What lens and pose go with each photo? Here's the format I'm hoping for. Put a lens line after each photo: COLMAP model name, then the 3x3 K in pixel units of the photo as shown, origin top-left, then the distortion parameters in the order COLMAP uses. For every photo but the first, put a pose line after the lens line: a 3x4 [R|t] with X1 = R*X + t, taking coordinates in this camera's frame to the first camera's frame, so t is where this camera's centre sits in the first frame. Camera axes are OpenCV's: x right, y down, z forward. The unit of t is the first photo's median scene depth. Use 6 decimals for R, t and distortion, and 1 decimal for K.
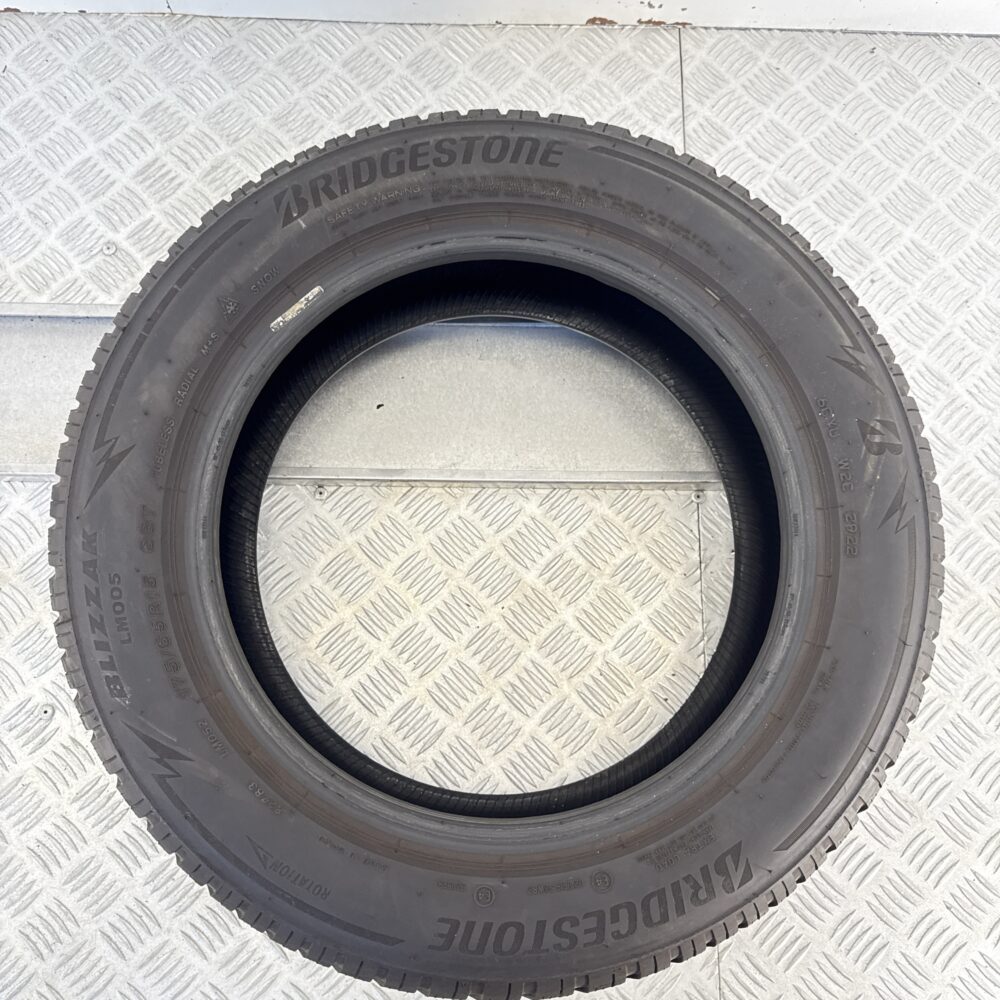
lens RADIAL K [[939.9, 0, 496.6], [0, 939.9, 513.1], [0, 0, 1]] dist [0.110904, -0.222118]
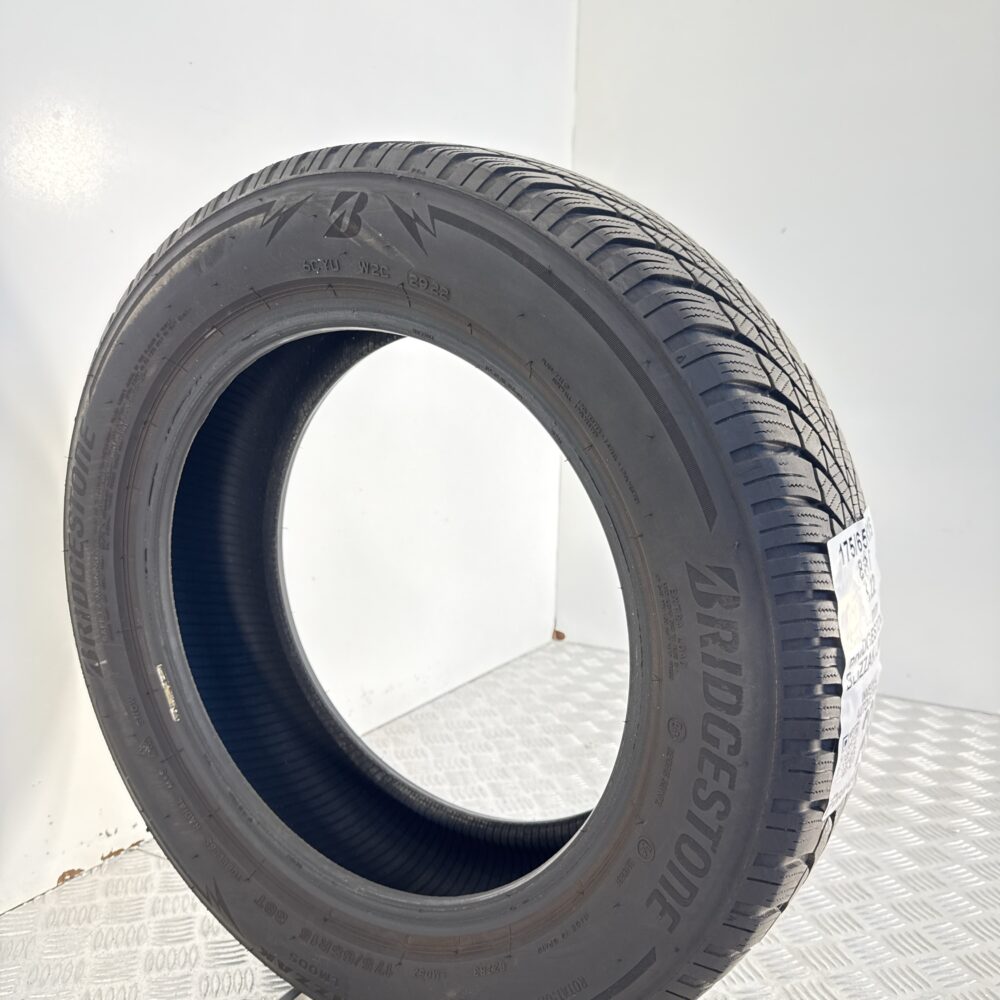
lens RADIAL K [[939.9, 0, 496.6], [0, 939.9, 513.1], [0, 0, 1]] dist [0.110904, -0.222118]
pose [[0.263081, -0.899268, -0.349435, 0.470252], [0.872713, 0.376226, -0.311169, 0.387804], [0.411291, -0.223094, 0.883781, 0.217993]]
